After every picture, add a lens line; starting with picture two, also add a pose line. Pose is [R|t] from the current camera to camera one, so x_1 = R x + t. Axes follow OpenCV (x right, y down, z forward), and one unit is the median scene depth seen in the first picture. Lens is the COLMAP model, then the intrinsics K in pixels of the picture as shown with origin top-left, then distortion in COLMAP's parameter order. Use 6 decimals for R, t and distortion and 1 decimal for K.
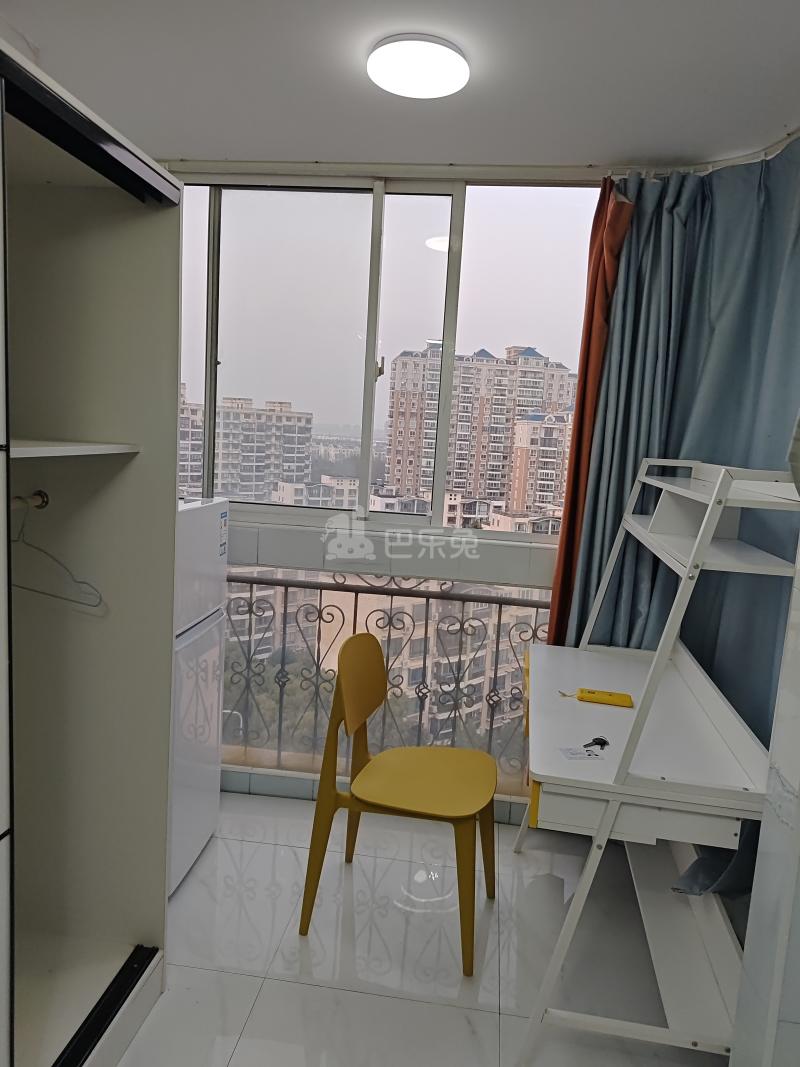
lens RADIAL K [[728.2, 0, 400.0], [0, 728.2, 533.5], [0, 0, 1]] dist [0.049072, -0.046930]
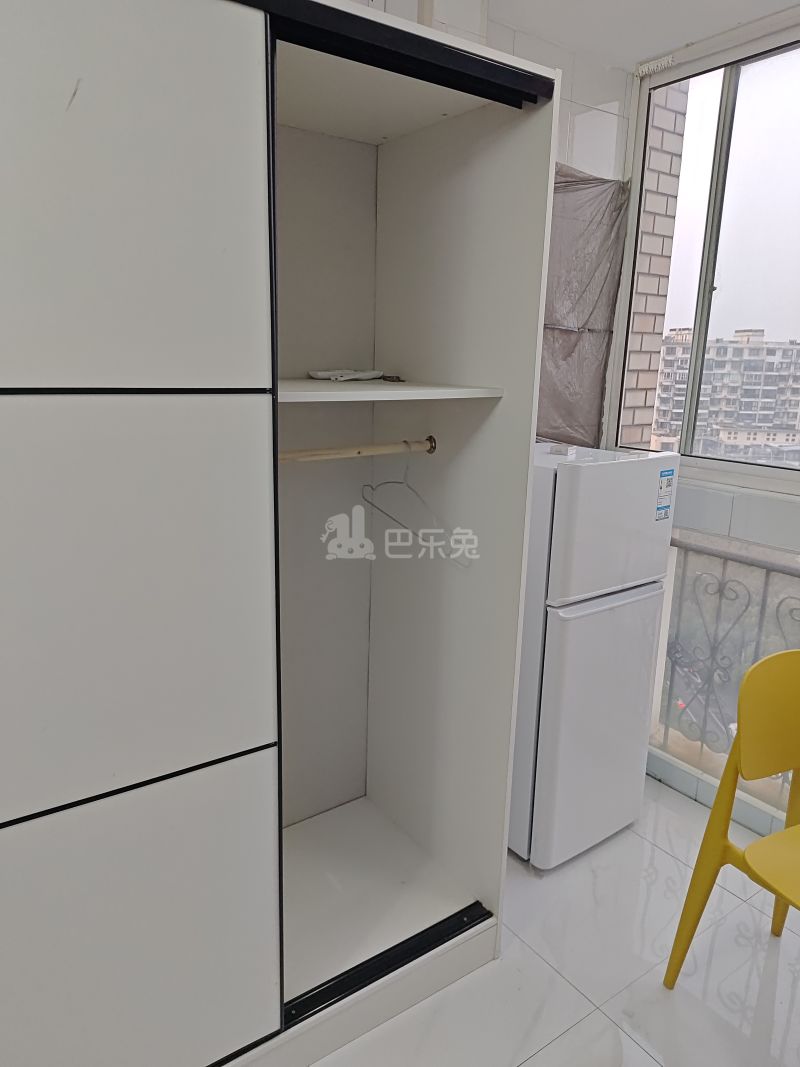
lens RADIAL K [[728.2, 0, 400.0], [0, 728.2, 533.5], [0, 0, 1]] dist [0.049072, -0.046930]
pose [[0.675614, 0.128514, -0.725968, 0.156786], [-0.079905, 0.991654, 0.101184, -0.014889], [0.732912, -0.010354, 0.680244, 0.177128]]
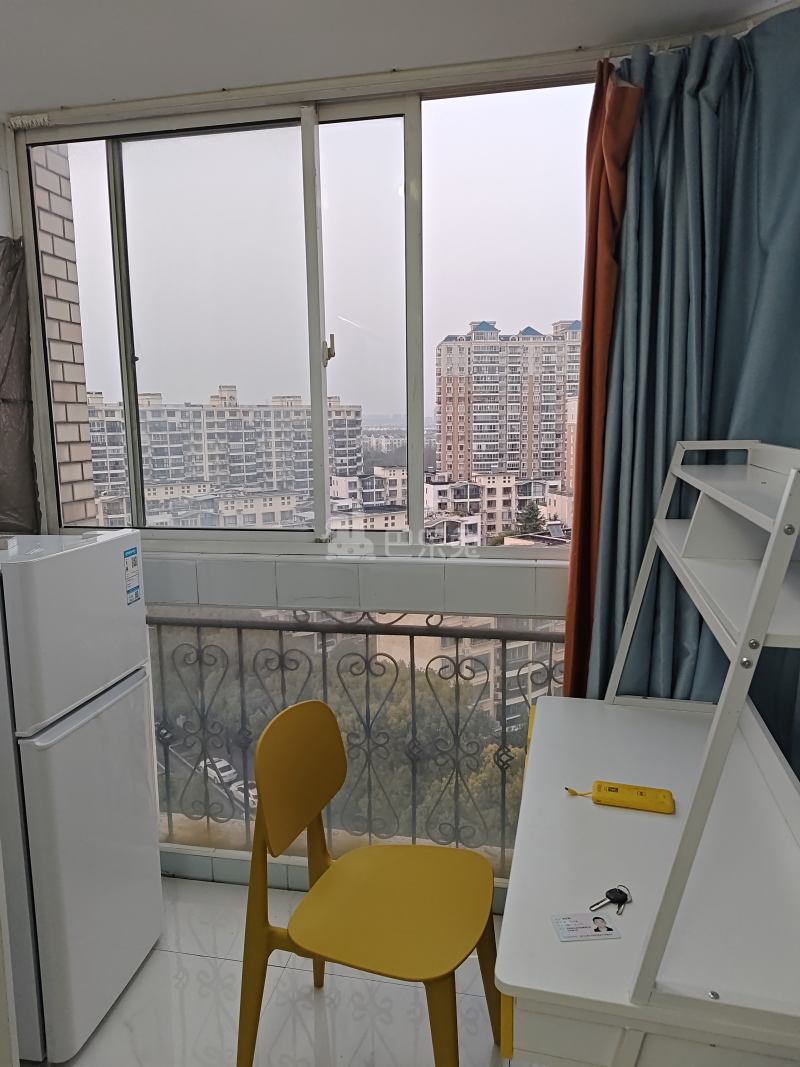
lens RADIAL K [[724.0, 0, 395.3], [0, 724.0, 531.6], [0, 0, 1]] dist [0.040122, -0.035313]
pose [[0.994376, -0.060899, -0.086651, 0.098674], [0.062190, 0.997989, 0.012280, -0.035607], [0.085729, -0.017599, 0.996163, 0.224558]]
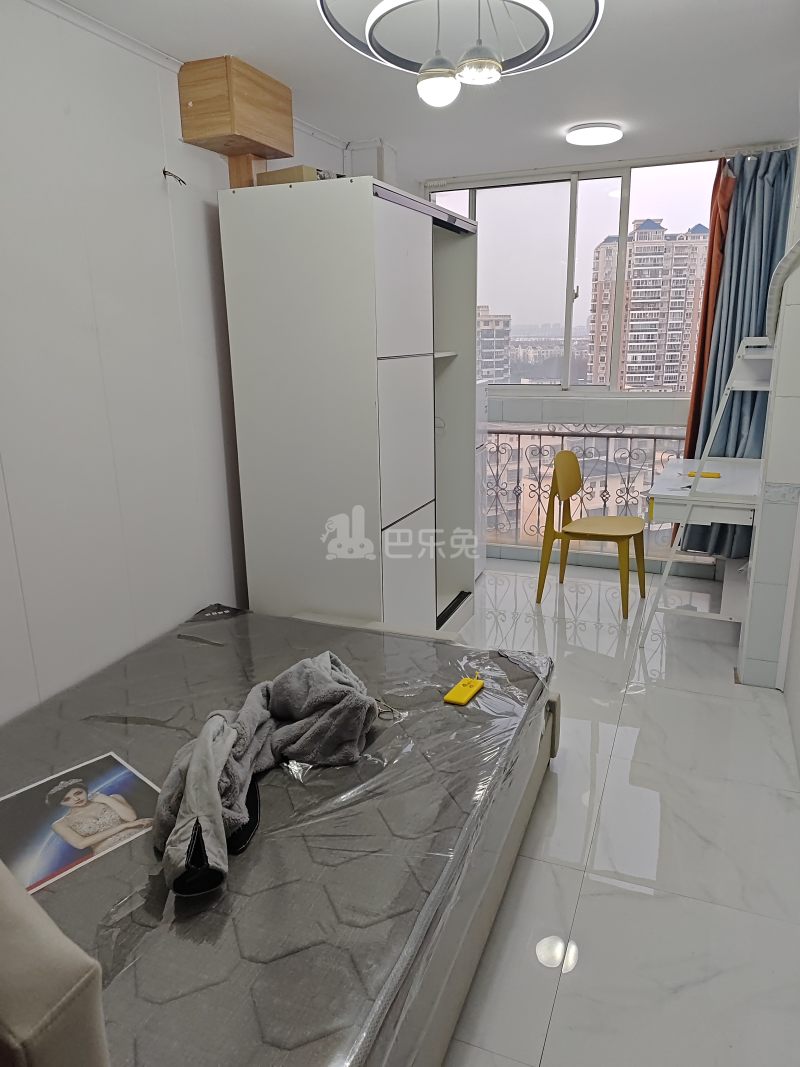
lens RADIAL K [[738.8, 0, 410.1], [0, 738.8, 527.1], [0, 0, 1]] dist [0.065923, -0.042548]
pose [[0.966861, -0.010203, -0.255098, 0.033012], [0.039491, 0.993151, 0.109957, 0.091030], [0.252229, -0.116388, 0.960643, -0.734976]]
